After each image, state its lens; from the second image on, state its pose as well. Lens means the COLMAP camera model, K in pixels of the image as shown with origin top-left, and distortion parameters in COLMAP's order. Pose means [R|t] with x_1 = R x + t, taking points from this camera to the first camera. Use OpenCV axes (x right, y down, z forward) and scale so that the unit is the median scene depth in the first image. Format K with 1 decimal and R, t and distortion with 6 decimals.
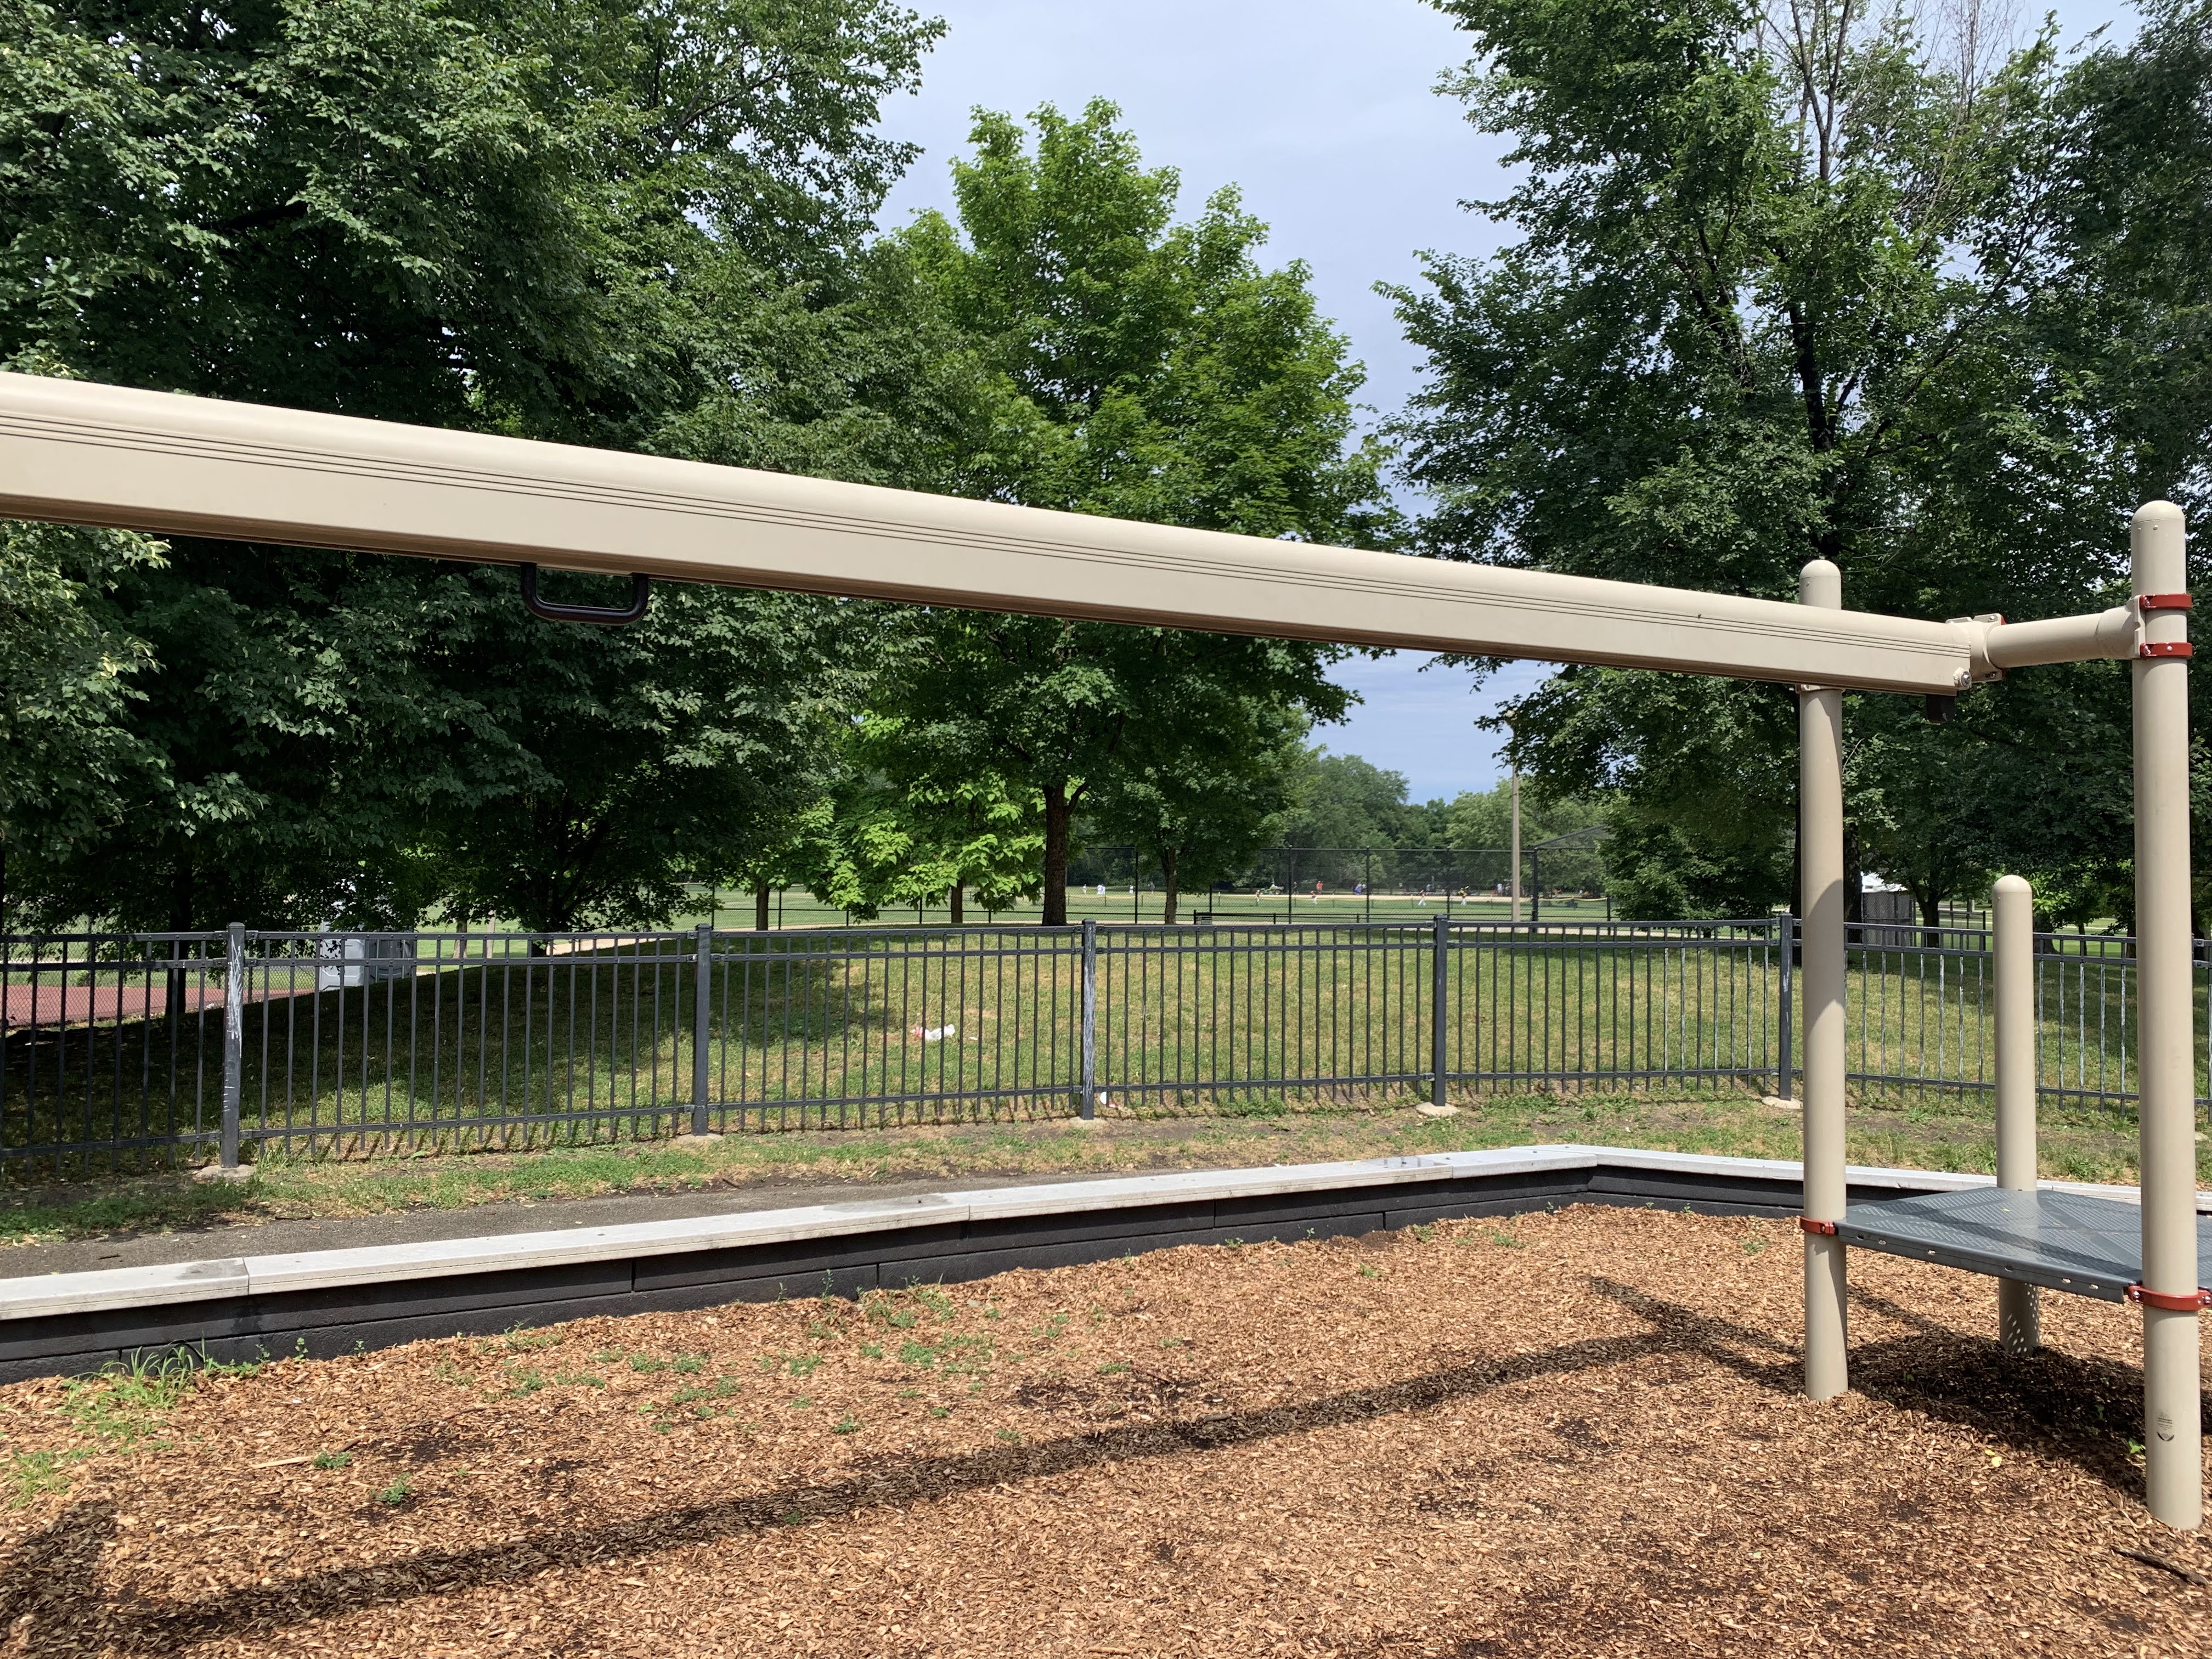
lens RADIAL K [[1666.1, 0, 1111.5], [0, 1666.1, 803.3], [0, 0, 1]] dist [0.069130, -0.114385]
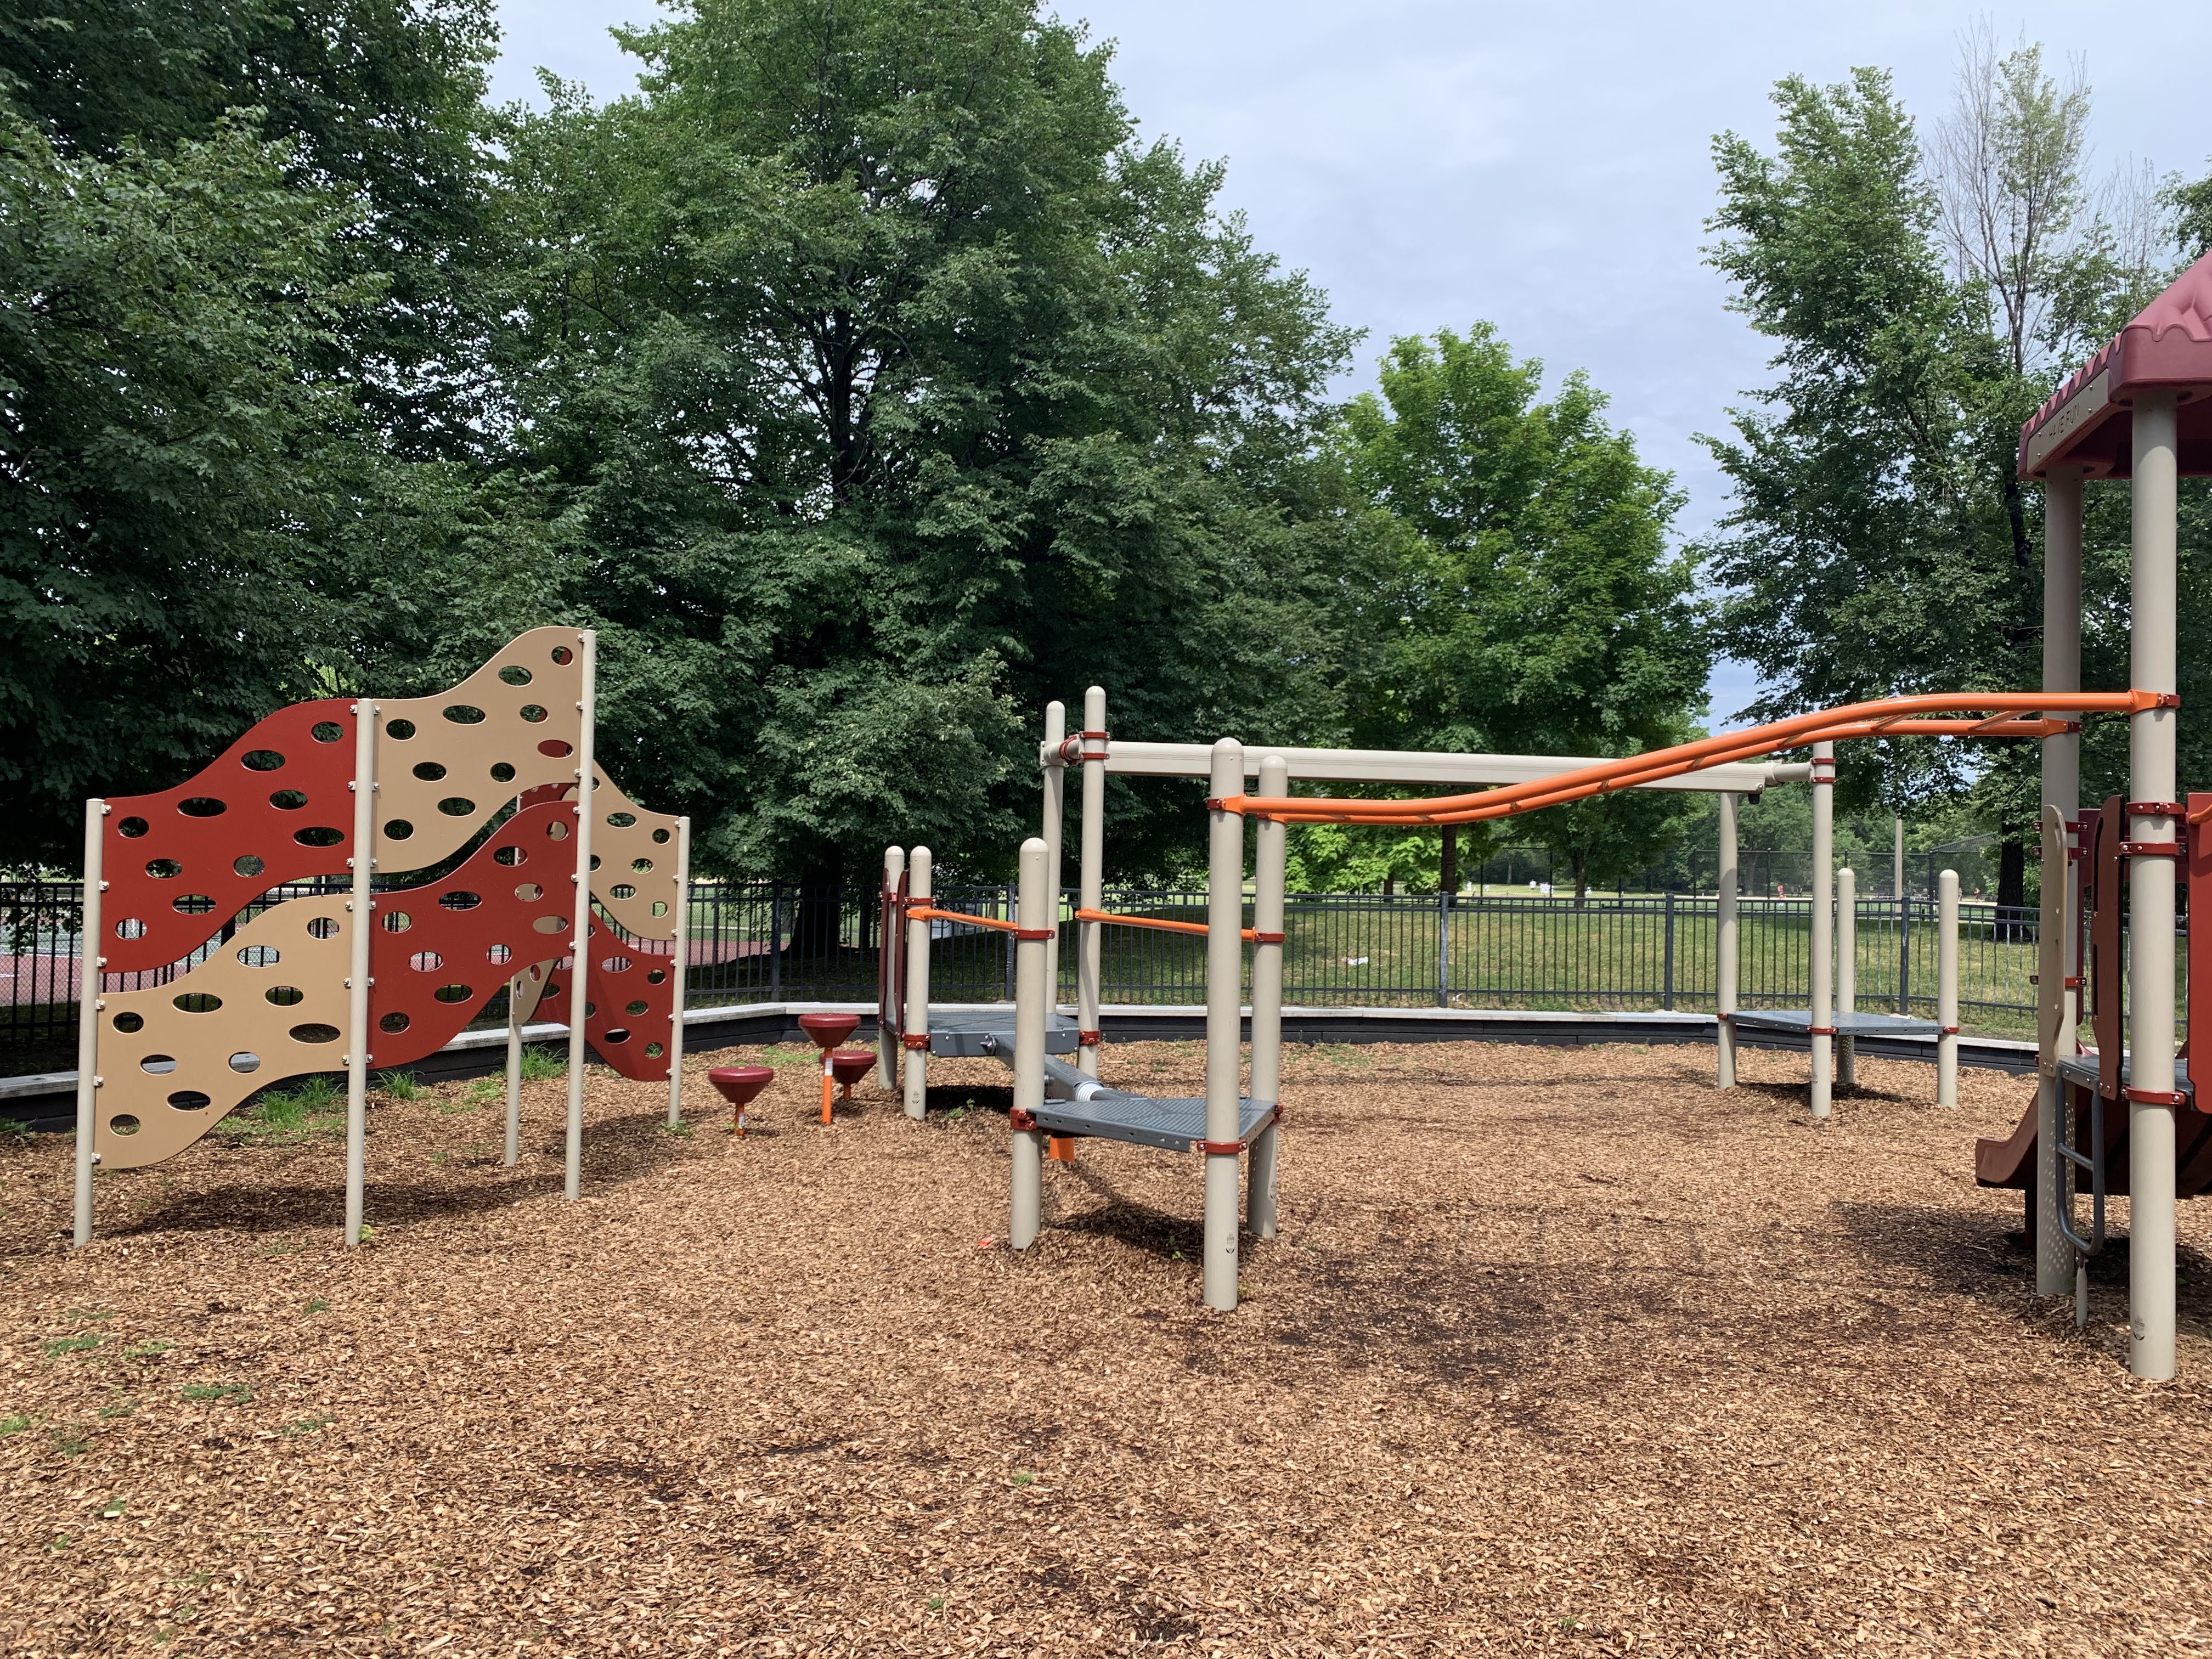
lens RADIAL K [[1666.1, 0, 1111.5], [0, 1666.1, 803.3], [0, 0, 1]] dist [0.069130, -0.114385]
pose [[0.965236, 0.002686, -0.261367, 0.061160], [-0.002136, 0.999995, 0.002386, -0.014461], [0.261372, -0.001745, 0.965236, -0.438503]]
